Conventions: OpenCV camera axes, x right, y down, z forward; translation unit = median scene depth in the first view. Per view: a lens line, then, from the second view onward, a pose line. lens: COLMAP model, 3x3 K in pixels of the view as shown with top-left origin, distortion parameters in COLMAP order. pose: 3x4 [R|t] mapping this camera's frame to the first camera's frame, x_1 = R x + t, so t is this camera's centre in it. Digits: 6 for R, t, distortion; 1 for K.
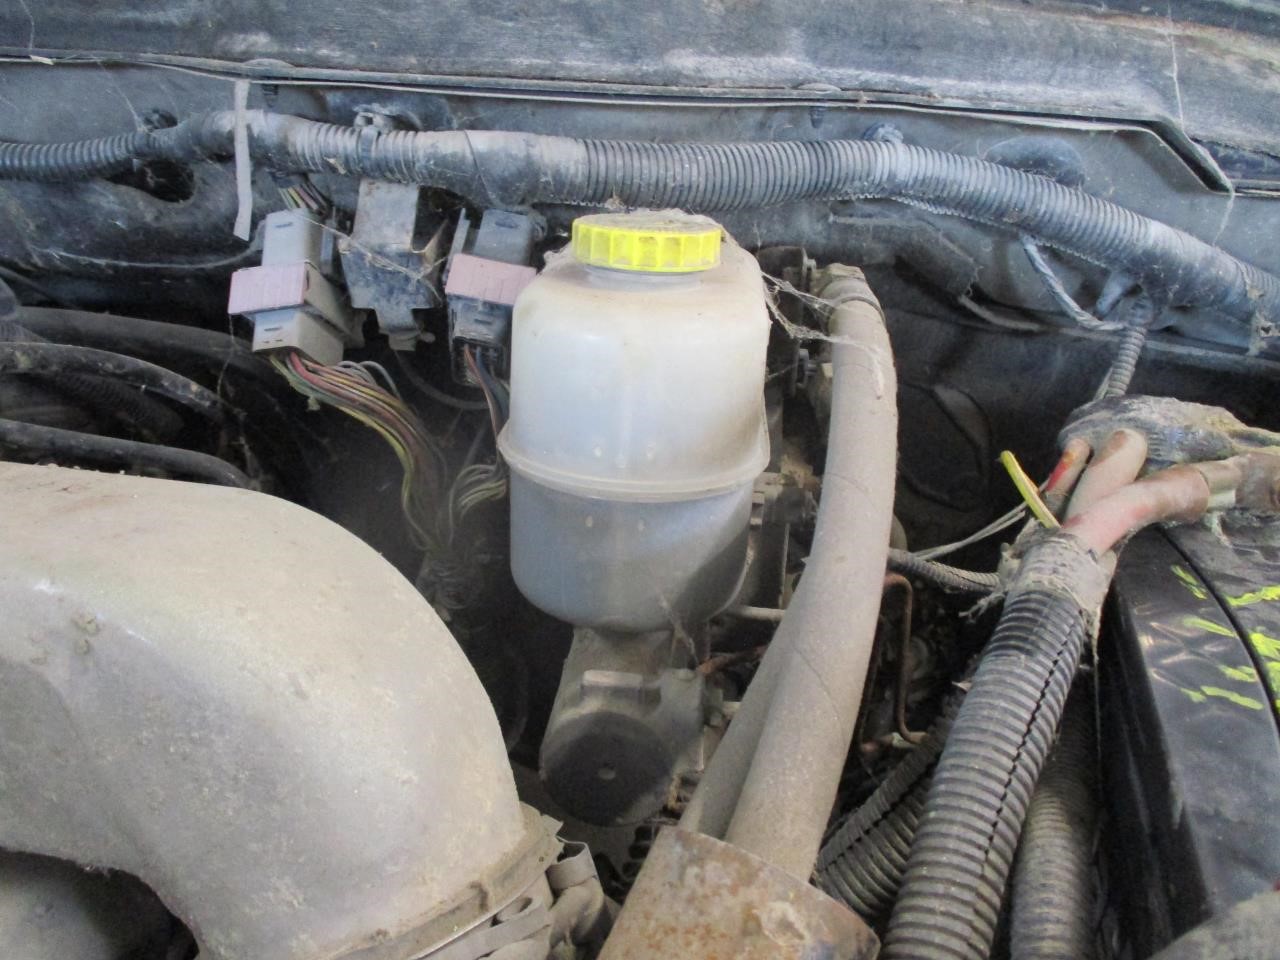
lens RADIAL K [[1086.0, 0, 645.6], [0, 1086.0, 423.8], [0, 0, 1]] dist [-0.003613, 0.005901]
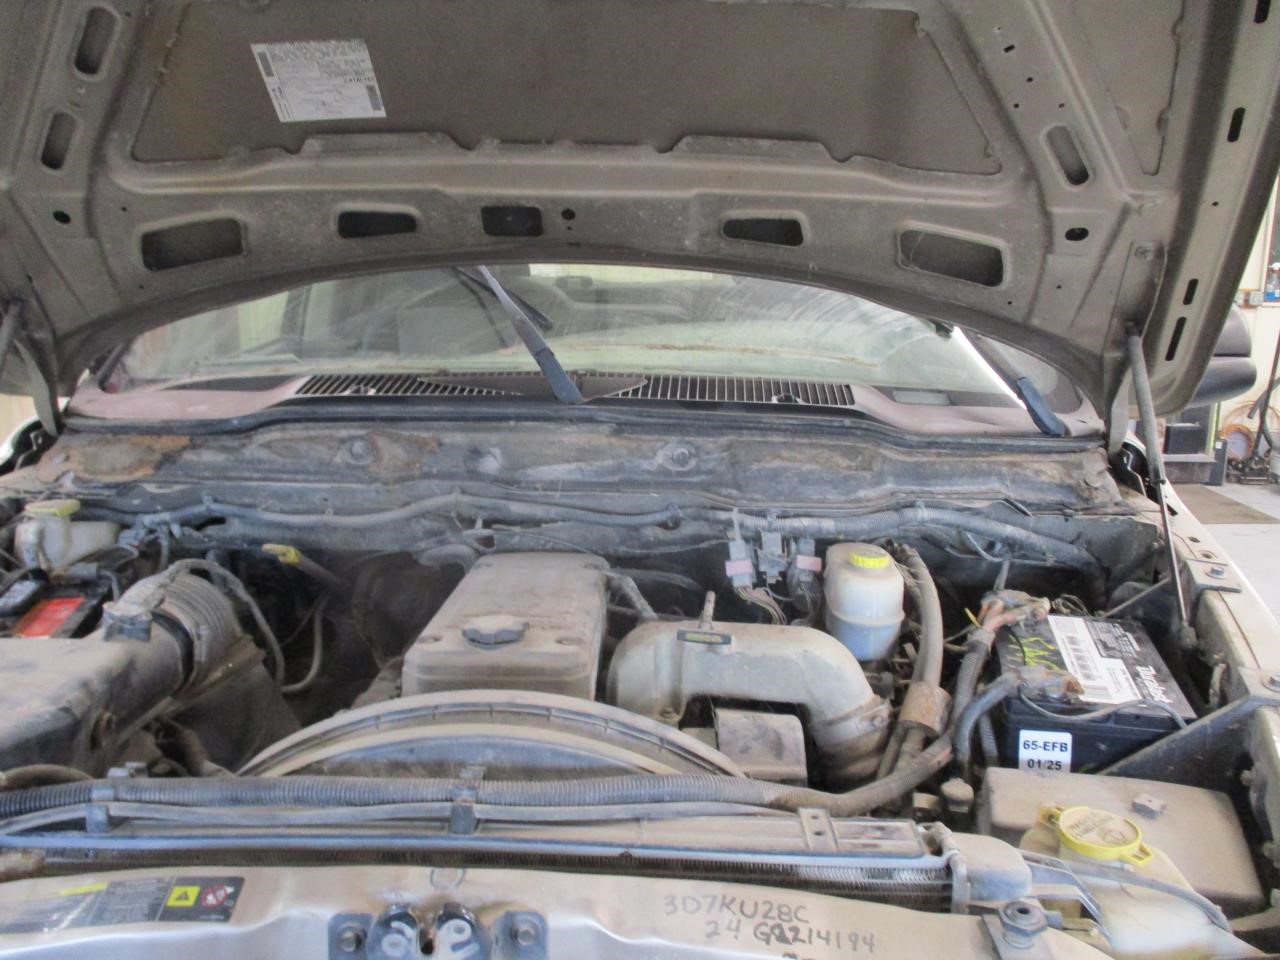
lens RADIAL K [[1086.0, 0, 645.6], [0, 1086.0, 423.8], [0, 0, 1]] dist [-0.003613, 0.005901]
pose [[0.998036, -0.047636, 0.040673, -0.716452], [0.052574, 0.990051, -0.130521, -0.138314], [-0.034051, 0.132403, 0.990611, -2.203643]]
